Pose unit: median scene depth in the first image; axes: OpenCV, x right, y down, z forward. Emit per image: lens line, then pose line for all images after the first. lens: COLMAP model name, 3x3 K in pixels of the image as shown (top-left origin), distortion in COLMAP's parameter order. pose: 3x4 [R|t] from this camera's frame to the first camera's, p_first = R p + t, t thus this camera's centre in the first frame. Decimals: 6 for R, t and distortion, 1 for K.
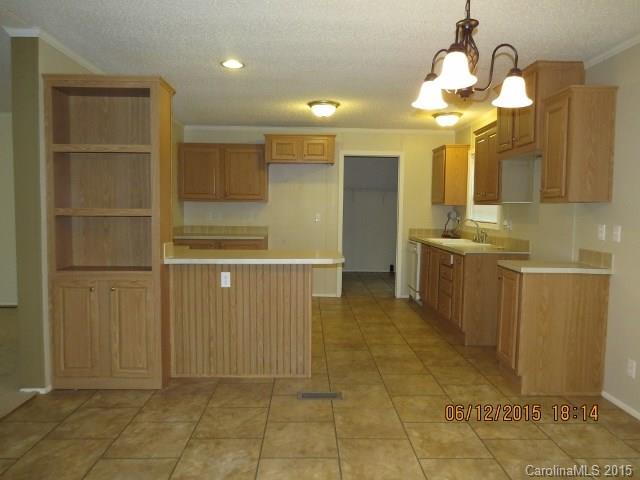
lens RADIAL K [[461.9, 0, 321.0], [0, 461.9, 238.6], [0, 0, 1]] dist [-0.015154, -0.002839]
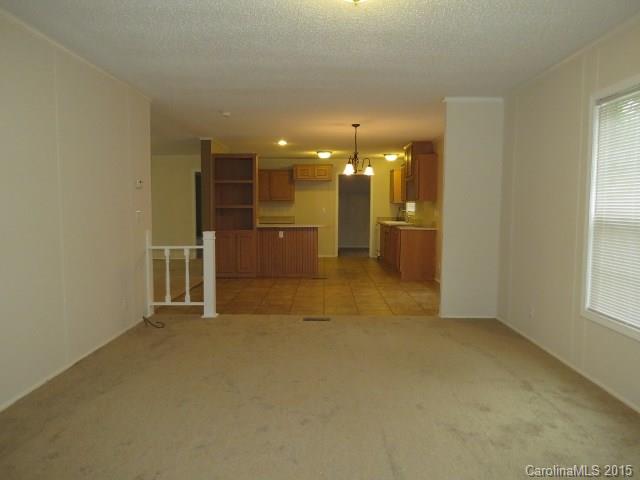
lens RADIAL K [[461.9, 0, 317.8], [0, 461.9, 240.7], [0, 0, 1]] dist [-0.015154, -0.002839]
pose [[0.998914, -0.005674, -0.046236, 0.098317], [0.005948, 0.999965, 0.005809, 0.109564], [0.046201, -0.006077, 0.998914, -1.422891]]
